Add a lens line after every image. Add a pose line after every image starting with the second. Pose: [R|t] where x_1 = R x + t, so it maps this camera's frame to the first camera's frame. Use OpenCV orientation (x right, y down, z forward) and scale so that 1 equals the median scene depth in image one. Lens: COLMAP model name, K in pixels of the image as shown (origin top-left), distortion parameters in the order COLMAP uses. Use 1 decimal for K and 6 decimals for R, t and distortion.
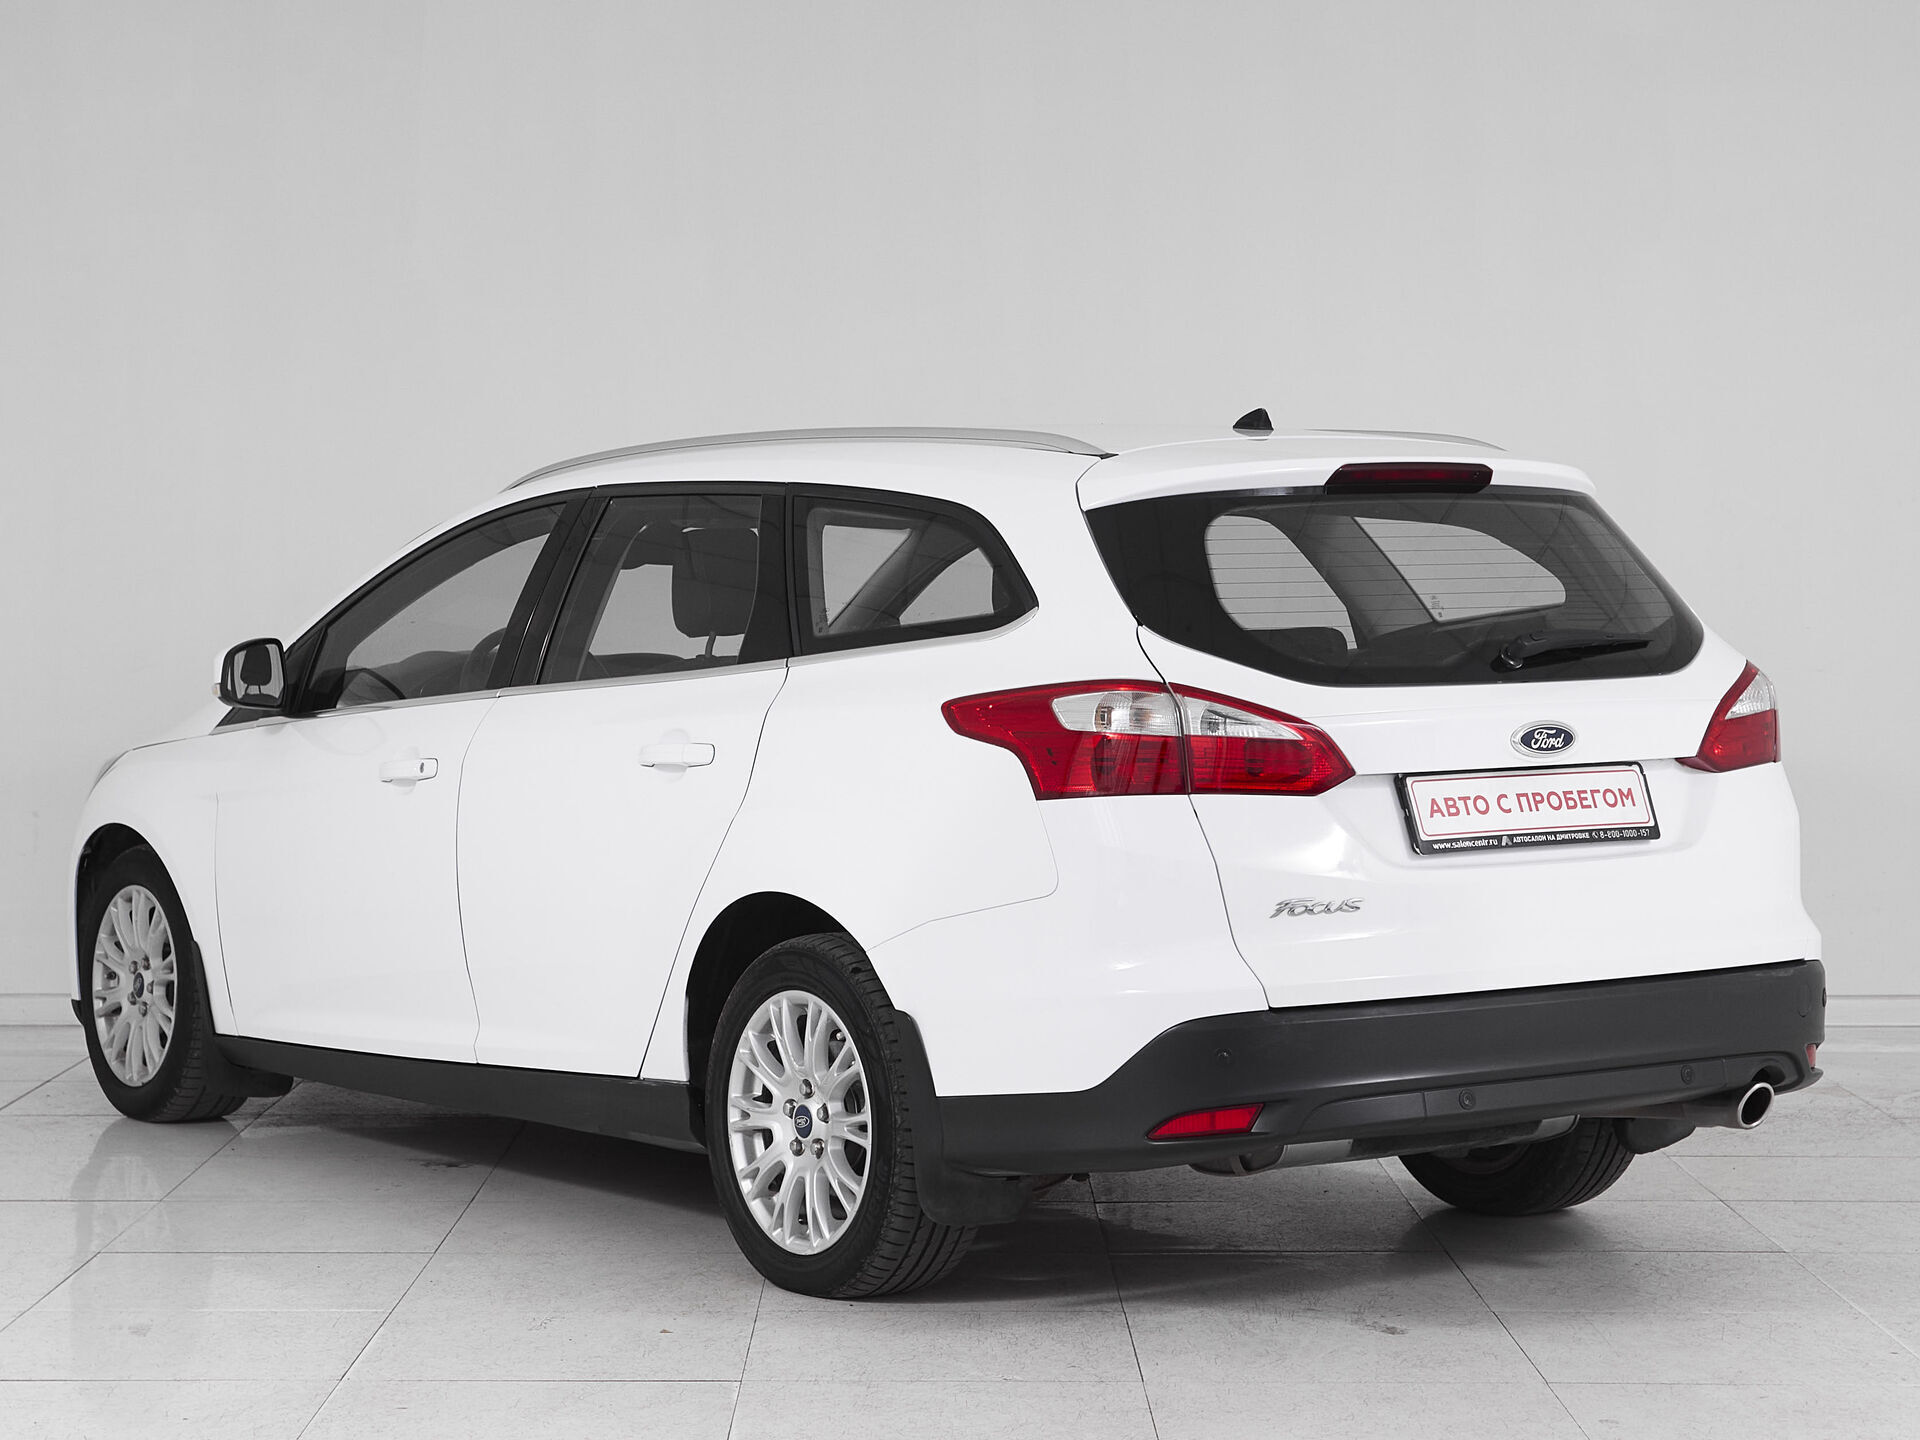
lens RADIAL K [[3911.2, 0, 959.5], [0, 3911.2, 828.2], [0, 0, 1]] dist [-0.004636, 0.192460]
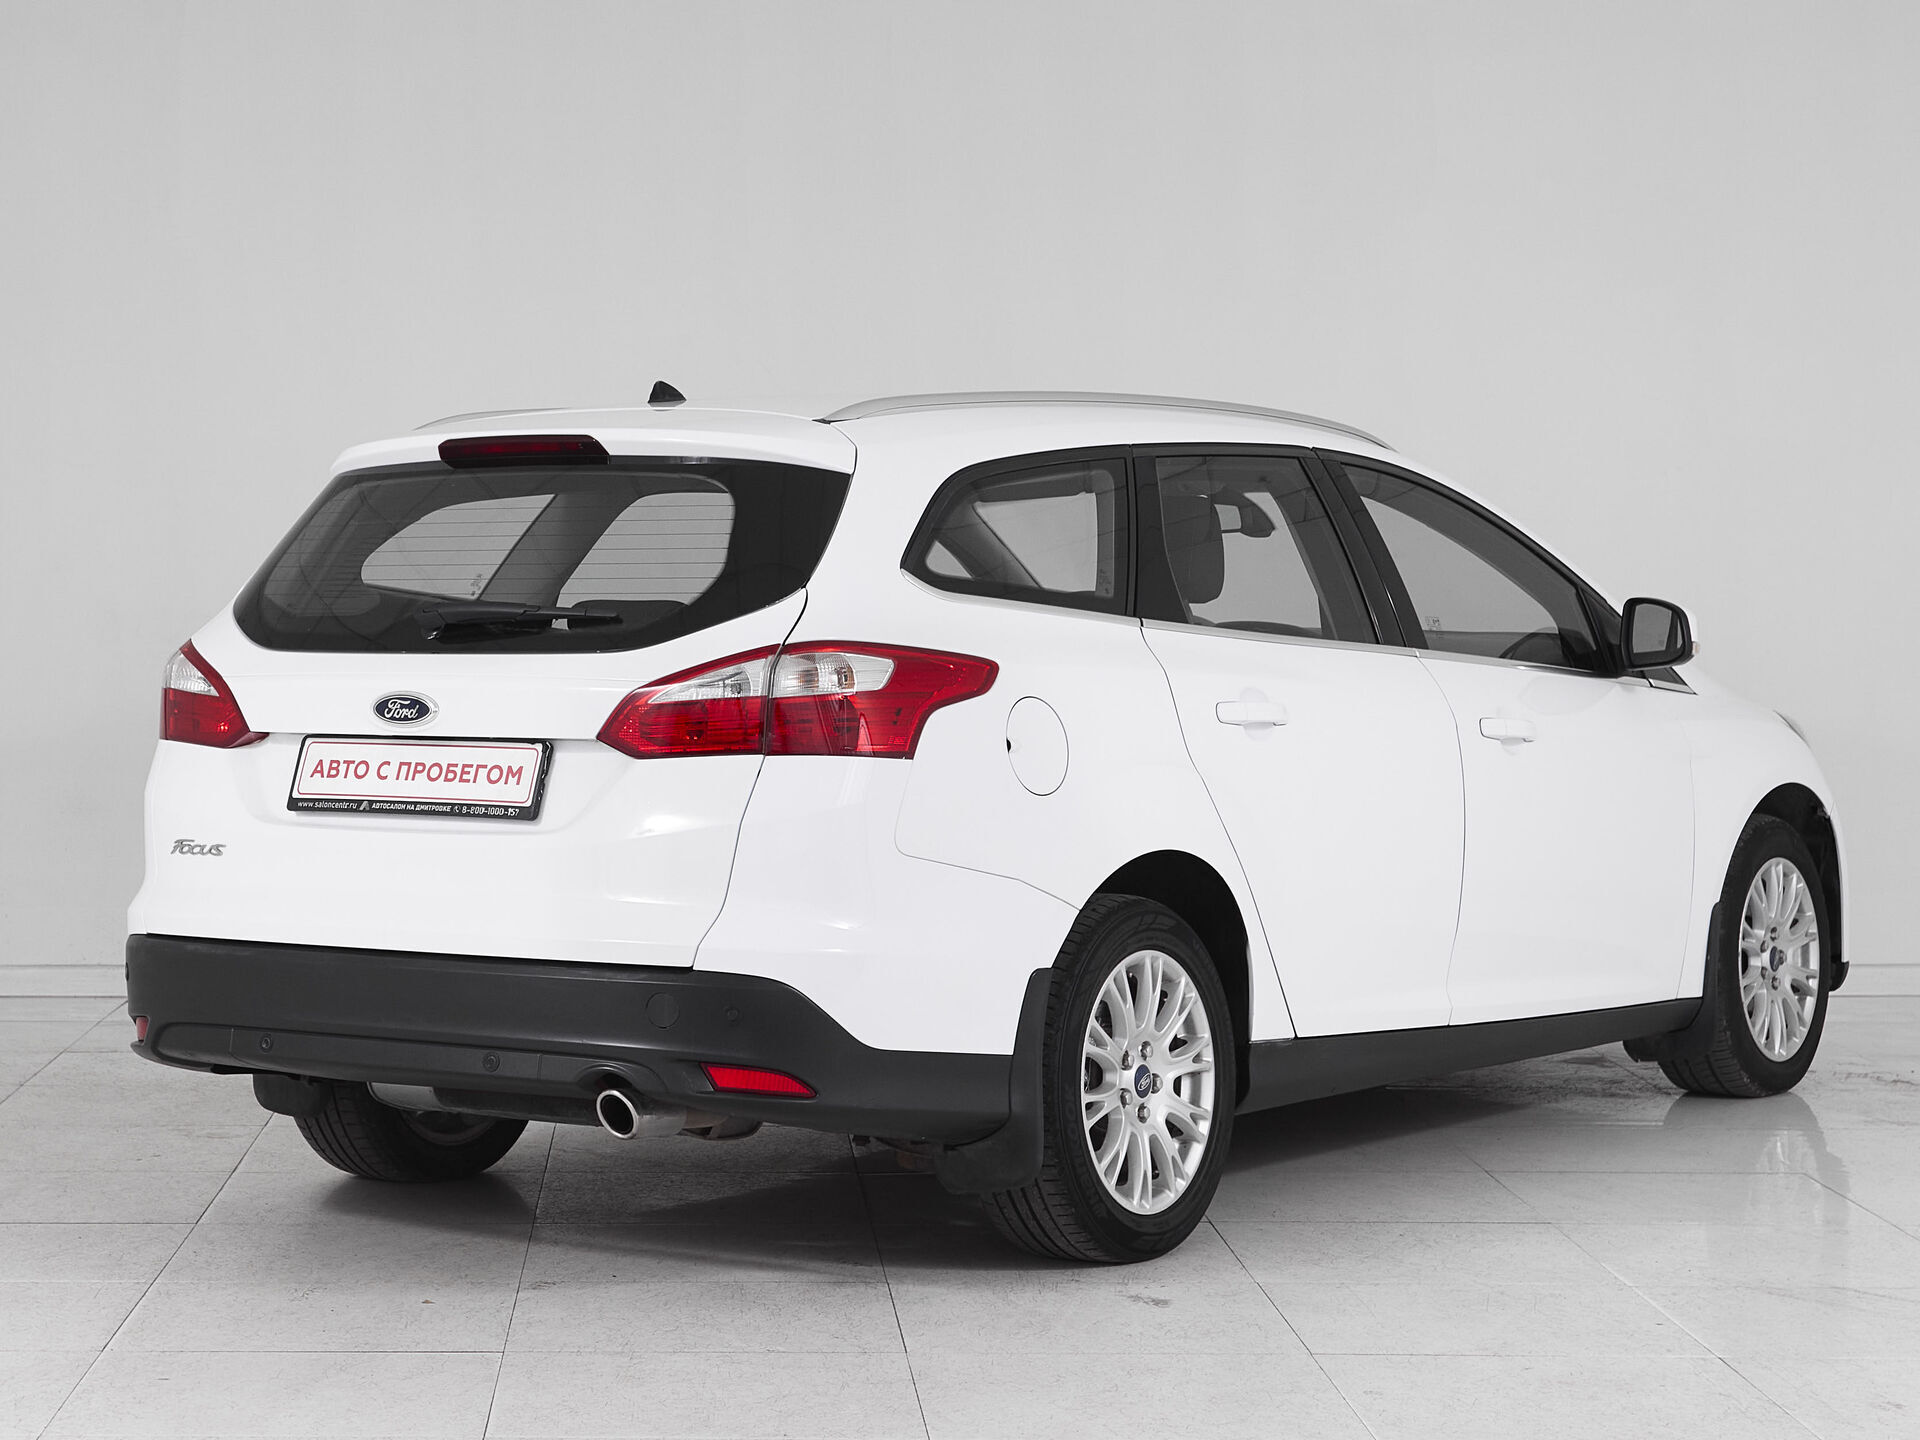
lens RADIAL K [[3911.2, 0, 959.5], [0, 3911.2, 828.2], [0, 0, 1]] dist [-0.004636, 0.192460]
pose [[0.377558, 0.074819, -0.922958, 1.138778], [-0.055960, 0.996752, 0.057909, -0.058727], [0.924293, 0.029784, 0.380519, 0.744696]]
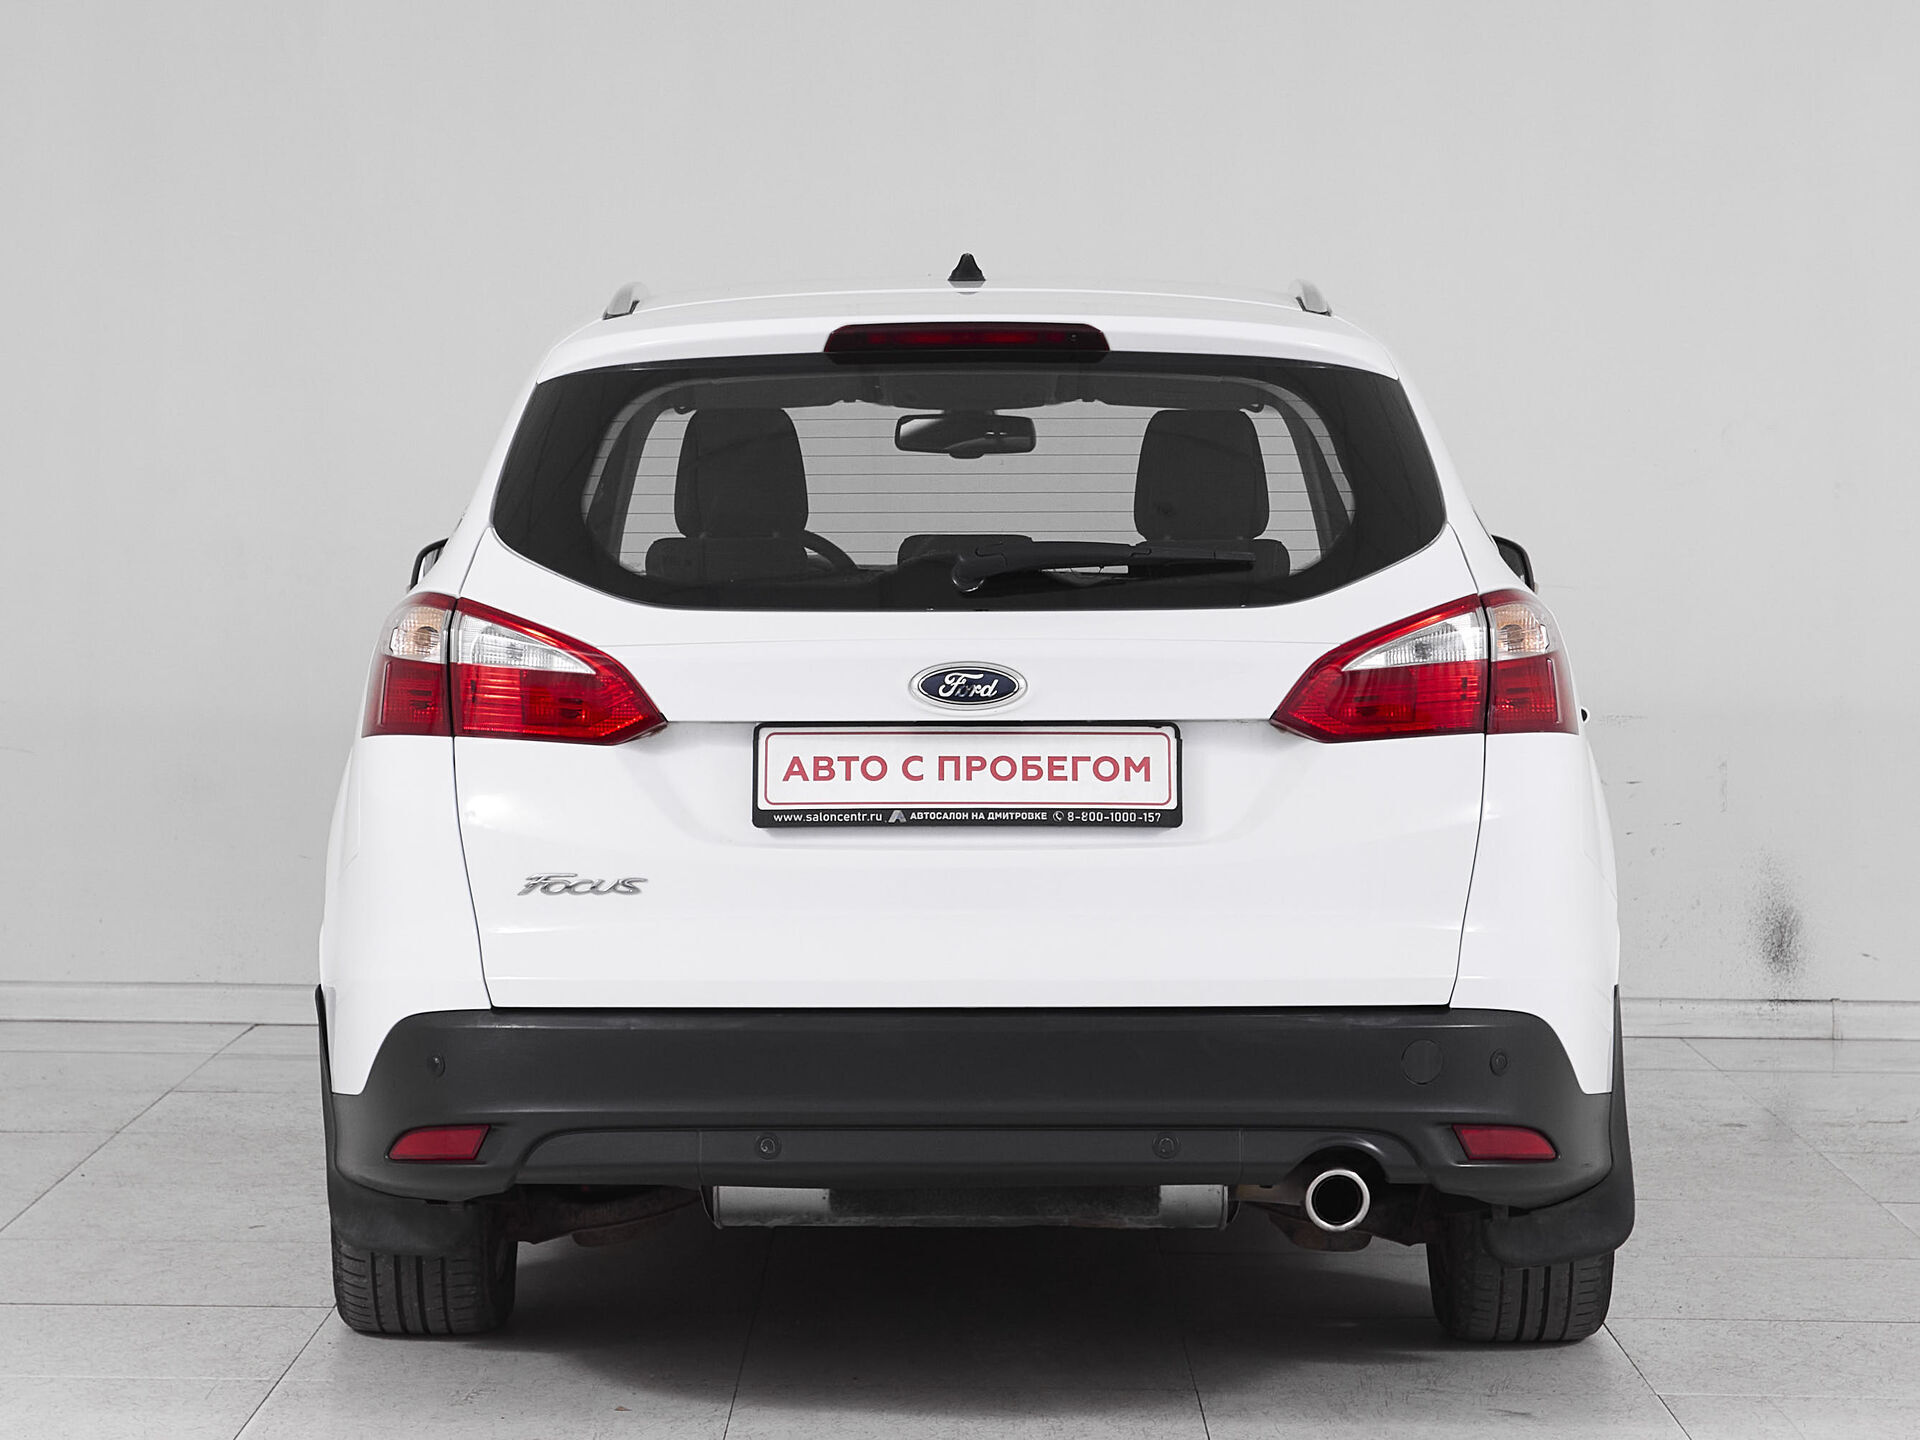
lens RADIAL K [[3911.2, 0, 959.5], [0, 3911.2, 828.2], [0, 0, 1]] dist [-0.004636, 0.192460]
pose [[0.820119, 0.061811, -0.568845, 0.578176], [-0.044831, 0.998033, 0.043813, -0.028284], [0.570434, -0.010430, 0.821277, 0.375398]]
